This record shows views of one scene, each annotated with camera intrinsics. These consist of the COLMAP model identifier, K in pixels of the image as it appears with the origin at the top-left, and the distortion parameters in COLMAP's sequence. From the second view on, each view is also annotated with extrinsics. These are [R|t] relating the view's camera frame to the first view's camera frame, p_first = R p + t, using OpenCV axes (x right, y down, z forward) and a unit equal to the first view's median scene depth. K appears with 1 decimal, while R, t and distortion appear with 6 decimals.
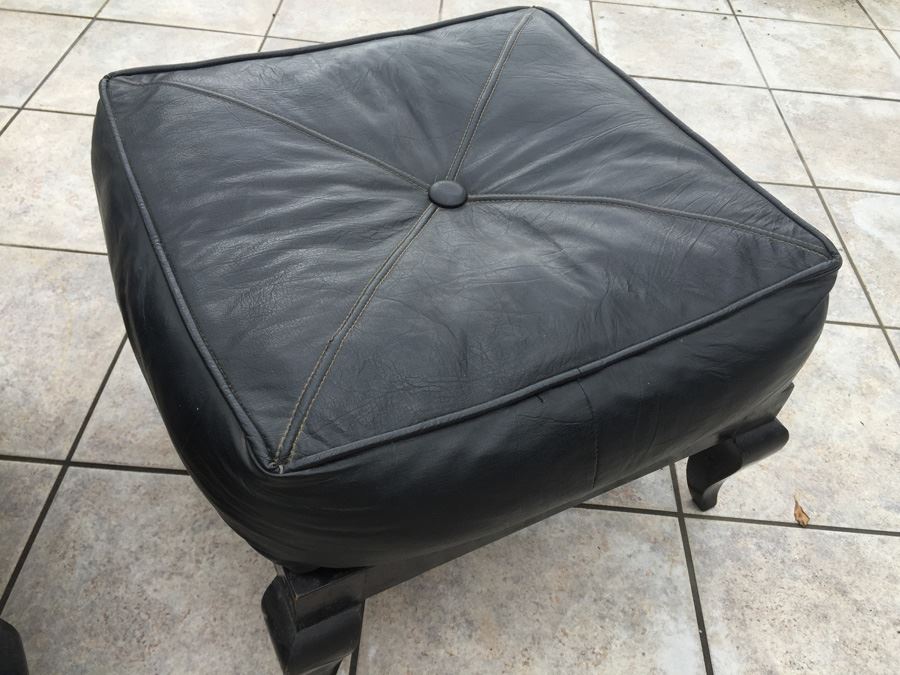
lens RADIAL K [[759.6, 0, 446.7], [0, 759.6, 337.7], [0, 0, 1]] dist [0.081323, -0.113749]
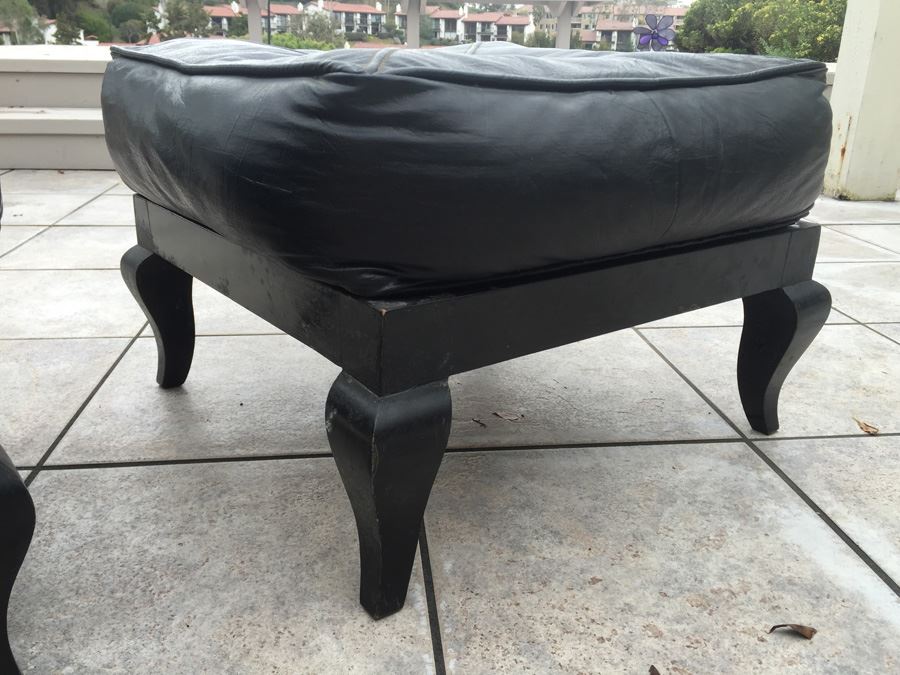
lens RADIAL K [[759.6, 0, 446.9], [0, 759.6, 338.2], [0, 0, 1]] dist [0.081323, -0.113749]
pose [[0.985742, -0.108094, 0.128947, -0.162129], [0.152839, 0.895725, -0.417514, 0.490927], [-0.070370, 0.431269, 0.899475, 0.172667]]
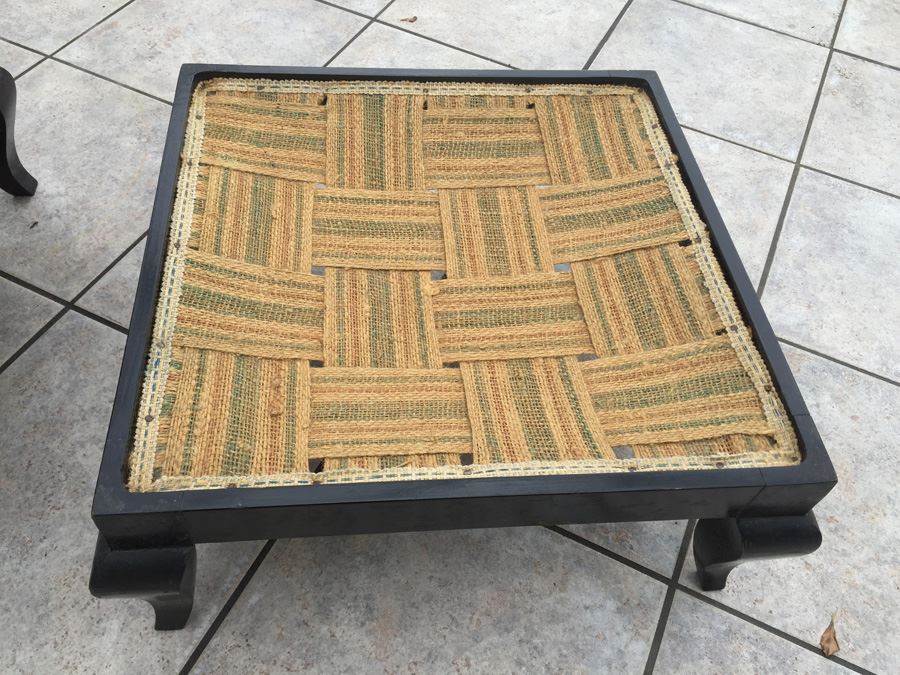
lens RADIAL K [[759.6, 0, 450.3], [0, 759.6, 339.4], [0, 0, 1]] dist [0.081323, -0.113749]
pose [[0.926468, 0.295244, -0.233426, 0.219447], [-0.278812, 0.954989, 0.101293, -0.034299], [0.252825, -0.028763, 0.967084, 0.181641]]
